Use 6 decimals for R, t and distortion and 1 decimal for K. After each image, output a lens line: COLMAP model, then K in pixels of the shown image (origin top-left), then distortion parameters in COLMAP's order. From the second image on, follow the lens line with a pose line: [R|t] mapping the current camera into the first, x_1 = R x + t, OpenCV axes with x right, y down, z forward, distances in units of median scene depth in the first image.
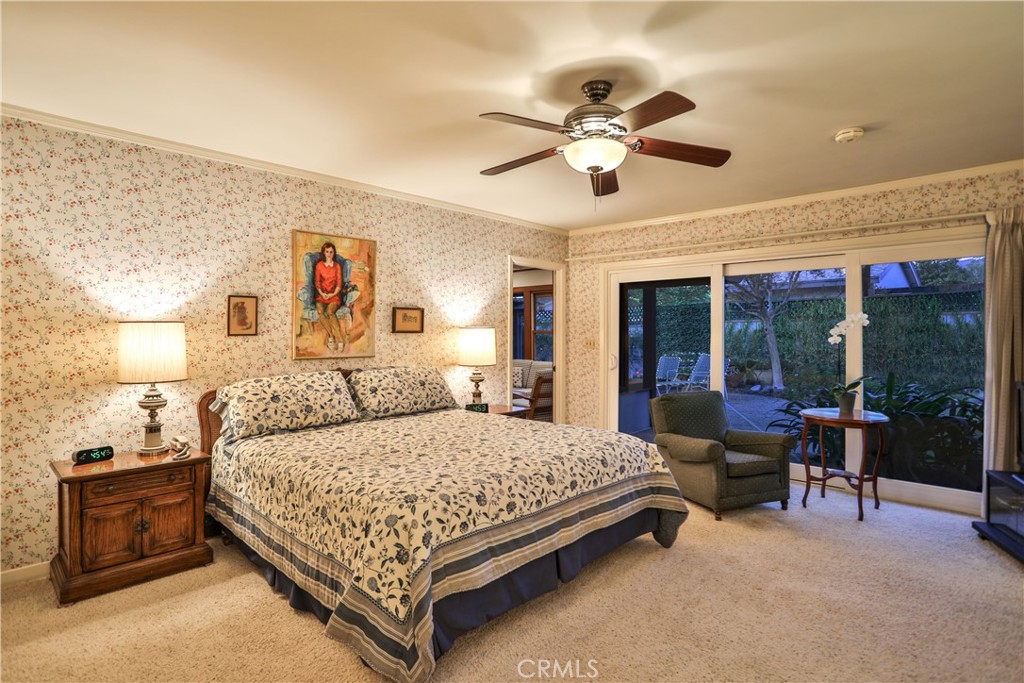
lens RADIAL K [[540.2, 0, 505.5], [0, 540.2, 340.3], [0, 0, 1]] dist [-0.043147, 0.000790]
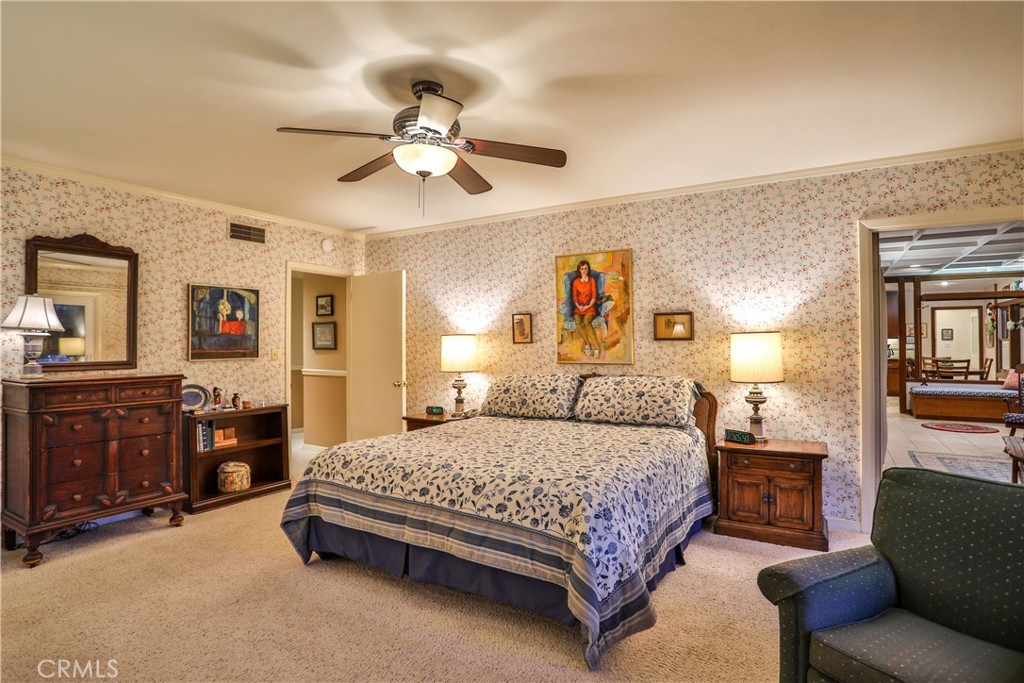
lens RADIAL K [[540.2, 0, 506.7], [0, 540.2, 340.6], [0, 0, 1]] dist [-0.043147, 0.000790]
pose [[0.204211, -0.004420, -0.978917, 0.739642], [-0.007676, 0.999952, -0.006116, -0.006217], [0.978897, 0.008763, 0.204167, 0.607504]]
